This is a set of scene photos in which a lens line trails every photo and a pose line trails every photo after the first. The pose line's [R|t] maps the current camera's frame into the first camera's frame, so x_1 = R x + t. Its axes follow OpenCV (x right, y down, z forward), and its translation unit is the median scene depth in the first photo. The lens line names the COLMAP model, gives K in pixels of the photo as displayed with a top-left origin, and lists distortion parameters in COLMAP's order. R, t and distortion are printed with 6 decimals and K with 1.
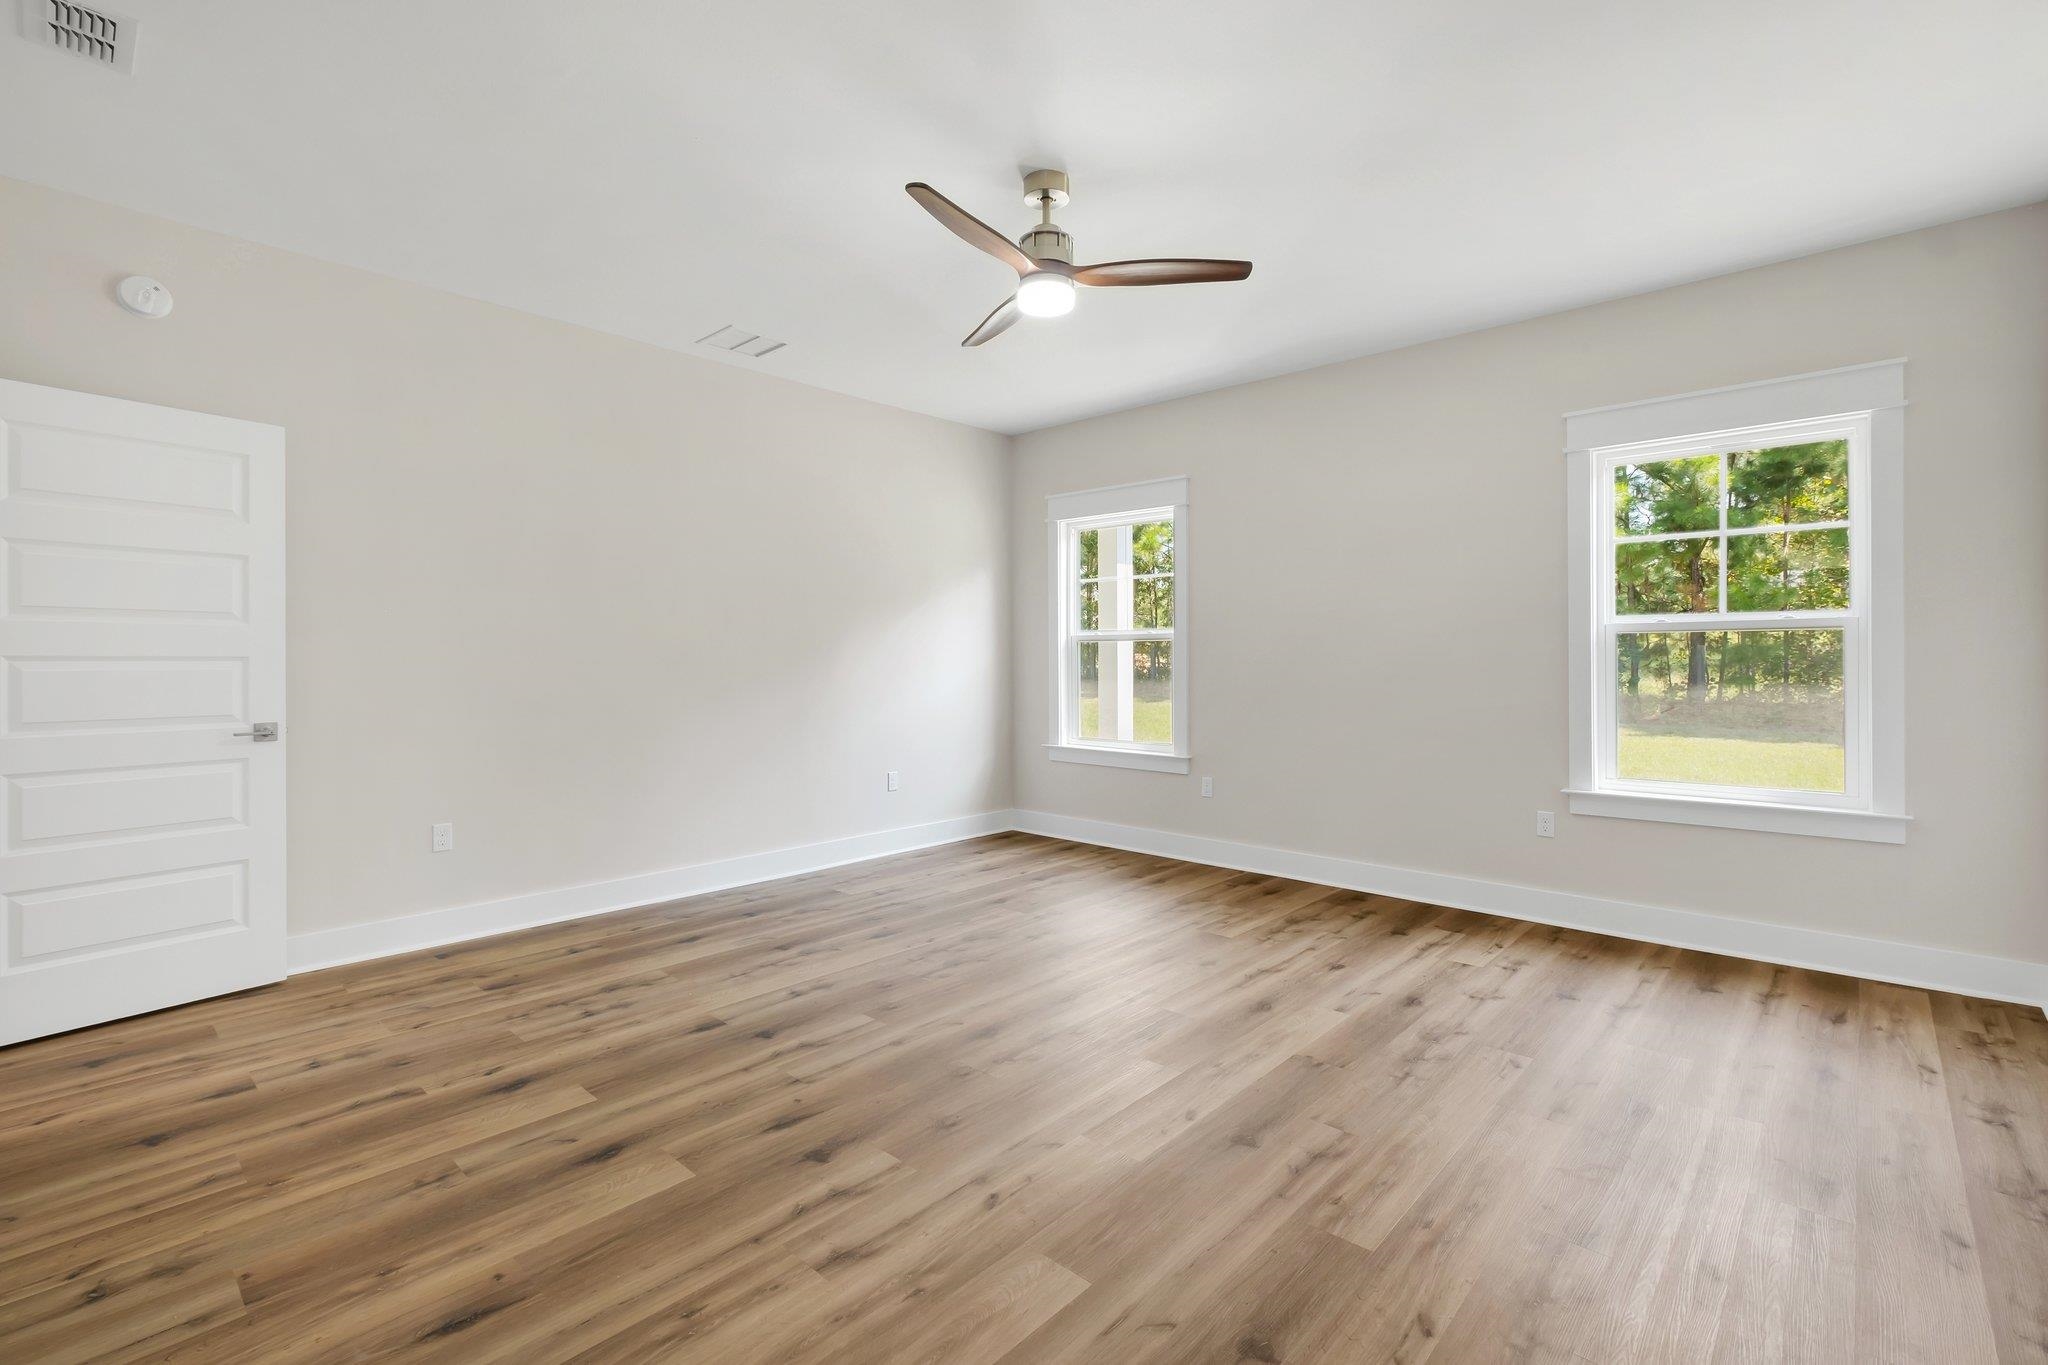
lens RADIAL K [[923.8, 0, 1019.0], [0, 923.8, 621.0], [0, 0, 1]] dist [-0.000403, -0.000417]
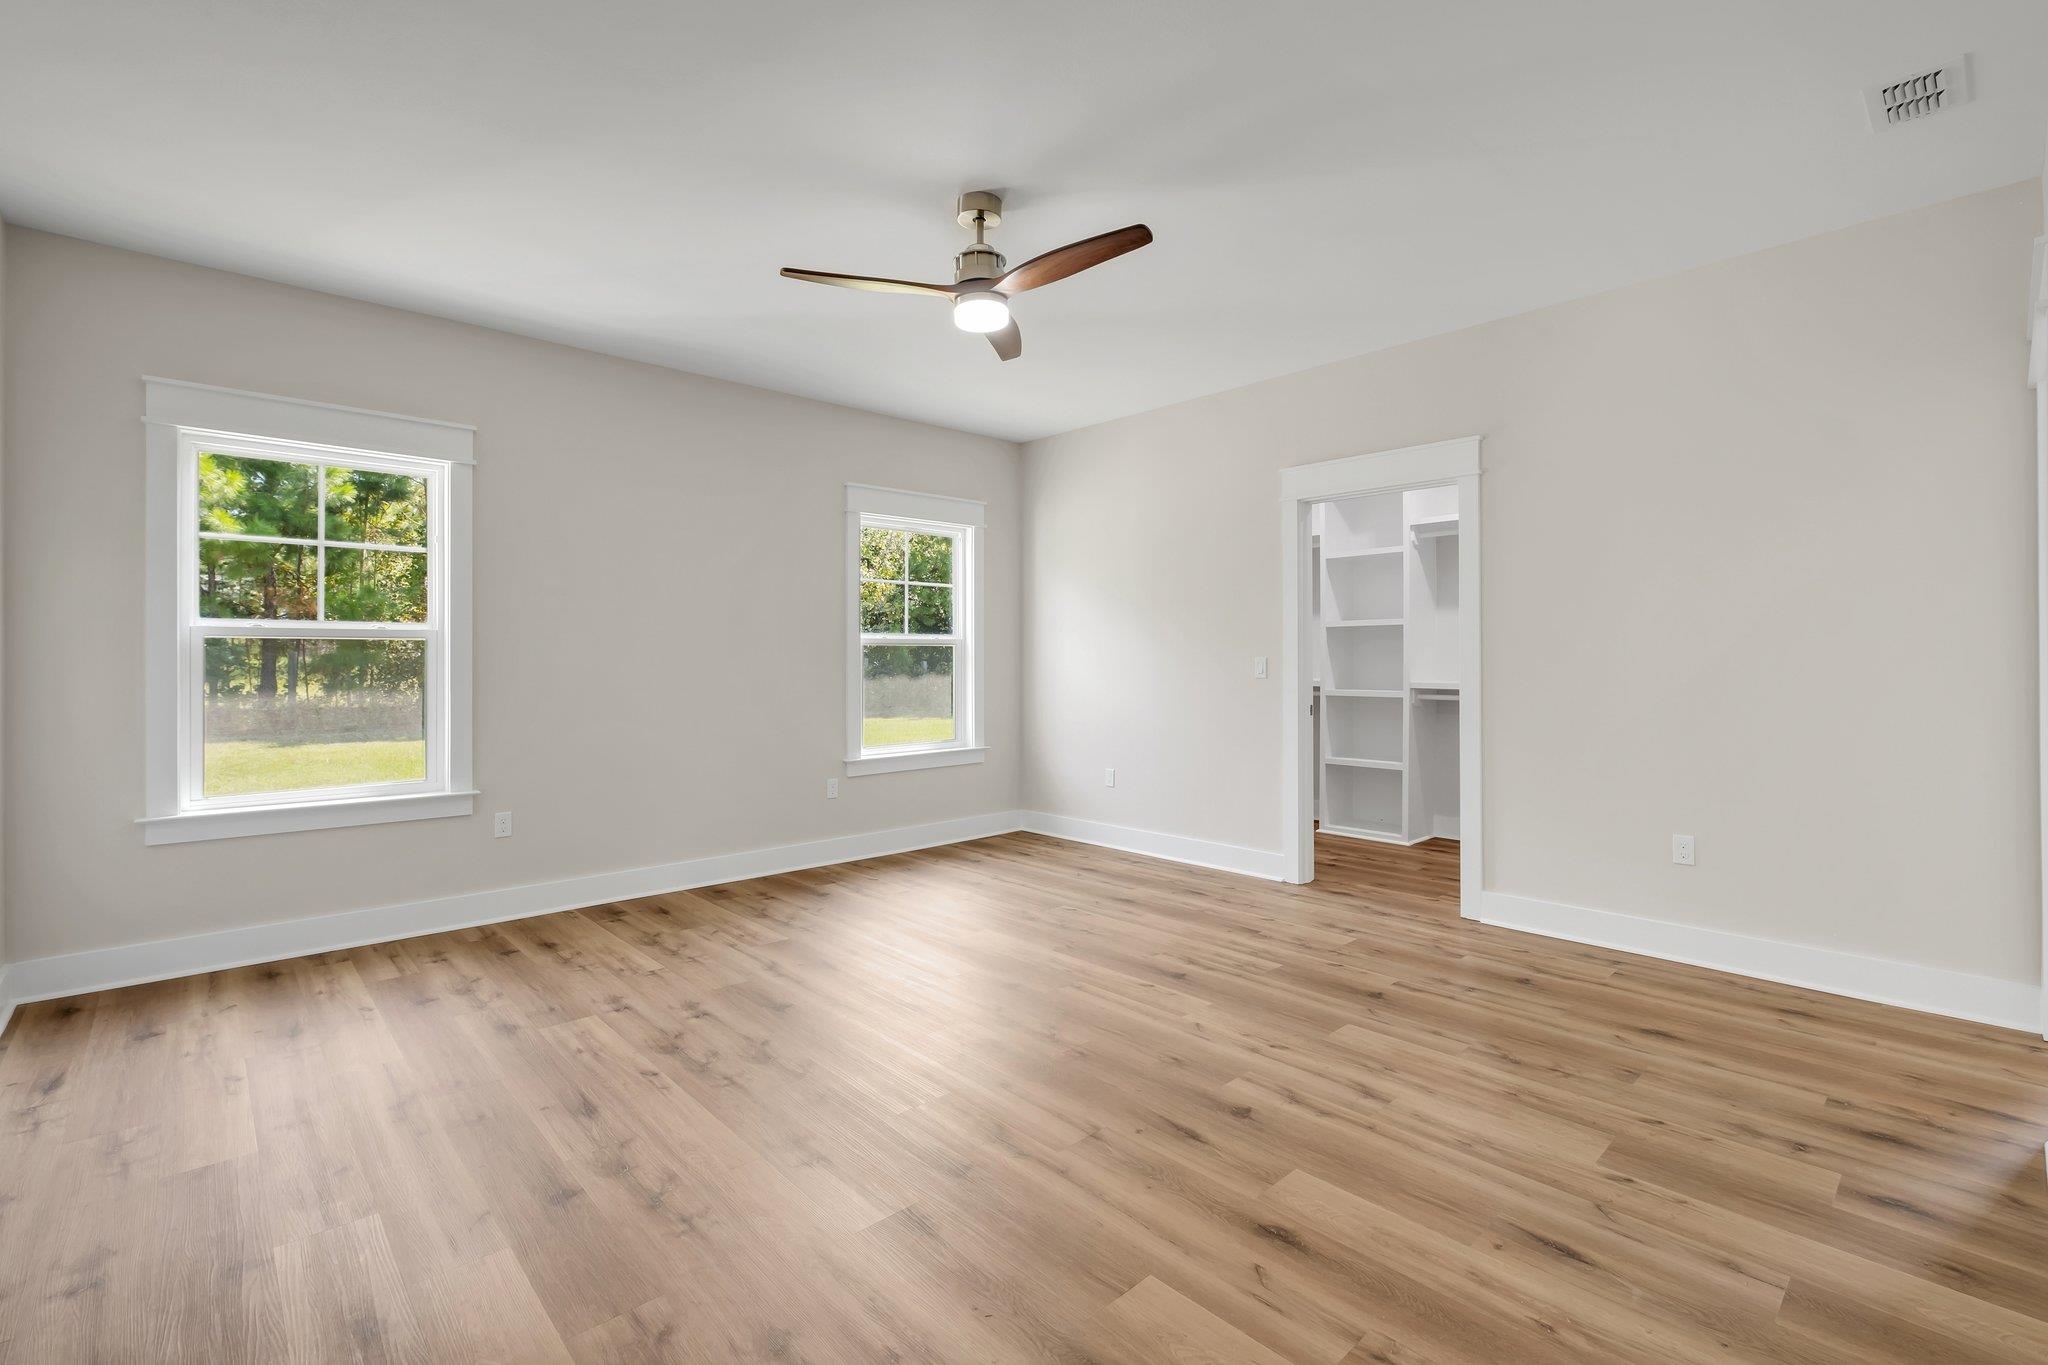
lens RADIAL K [[893.4, 0, 1016.2], [0, 893.4, 657.0], [0, 0, 1]] dist [-0.000757, -0.000052]
pose [[0.082315, 0.004976, 0.996594, -0.894079], [-0.036825, 0.999320, -0.001948, 0.025590], [-0.995926, -0.036539, 0.082442, 0.812255]]
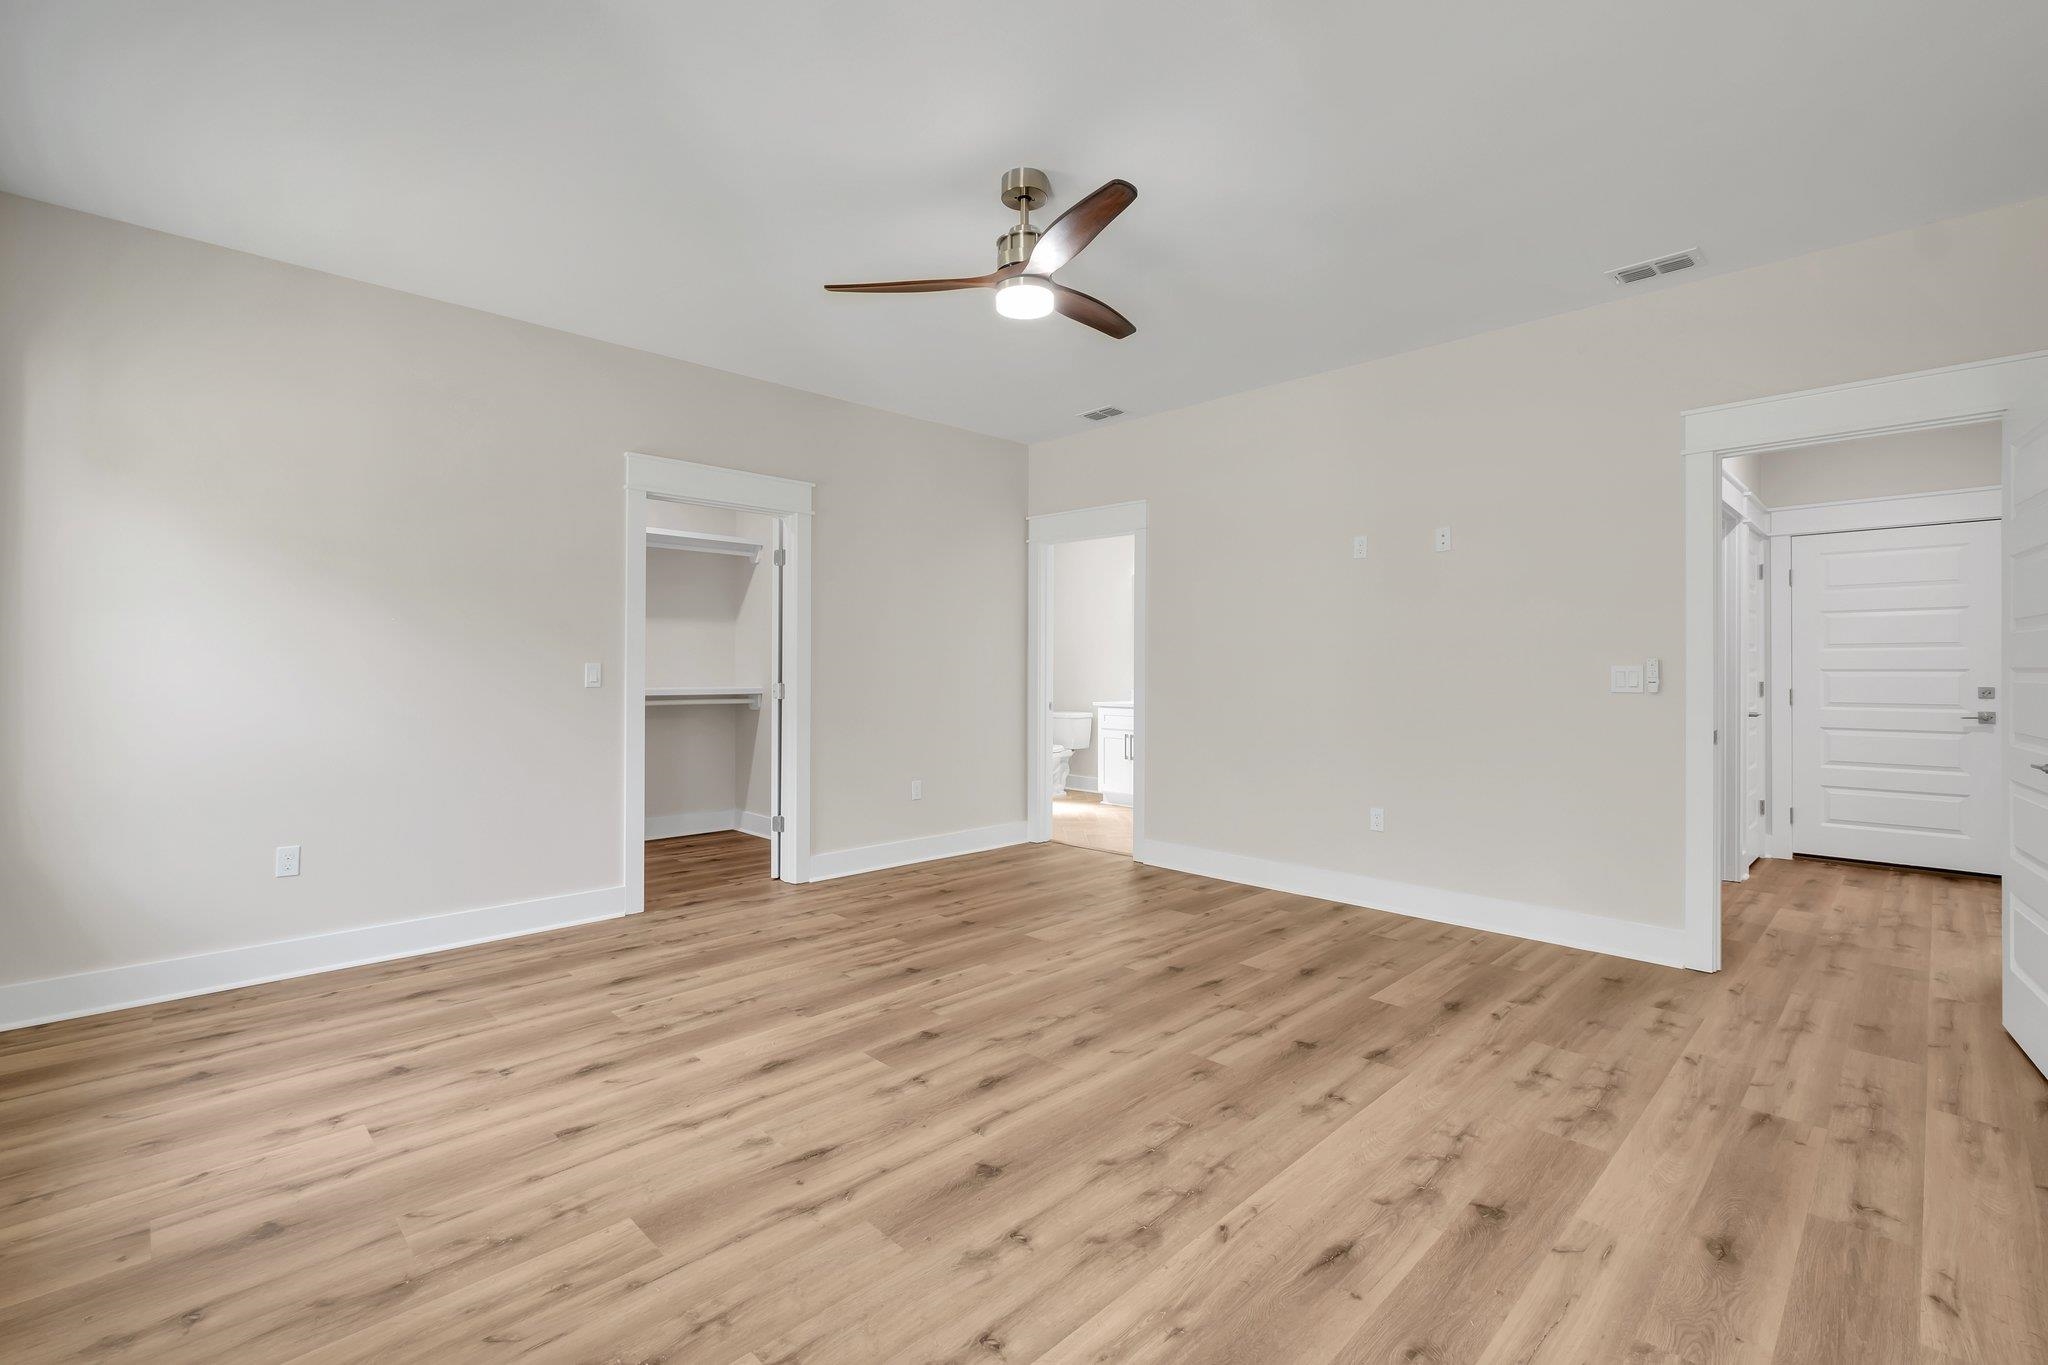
lens RADIAL K [[927.8, 0, 1025.8], [0, 927.8, 658.1], [0, 0, 1]] dist [0.000282, -0.000806]
pose [[-0.999203, -0.000748, 0.039907, -0.010029], [-0.002738, 0.998753, -0.049841, 0.071825], [-0.039820, -0.049911, -0.997960, 1.818485]]
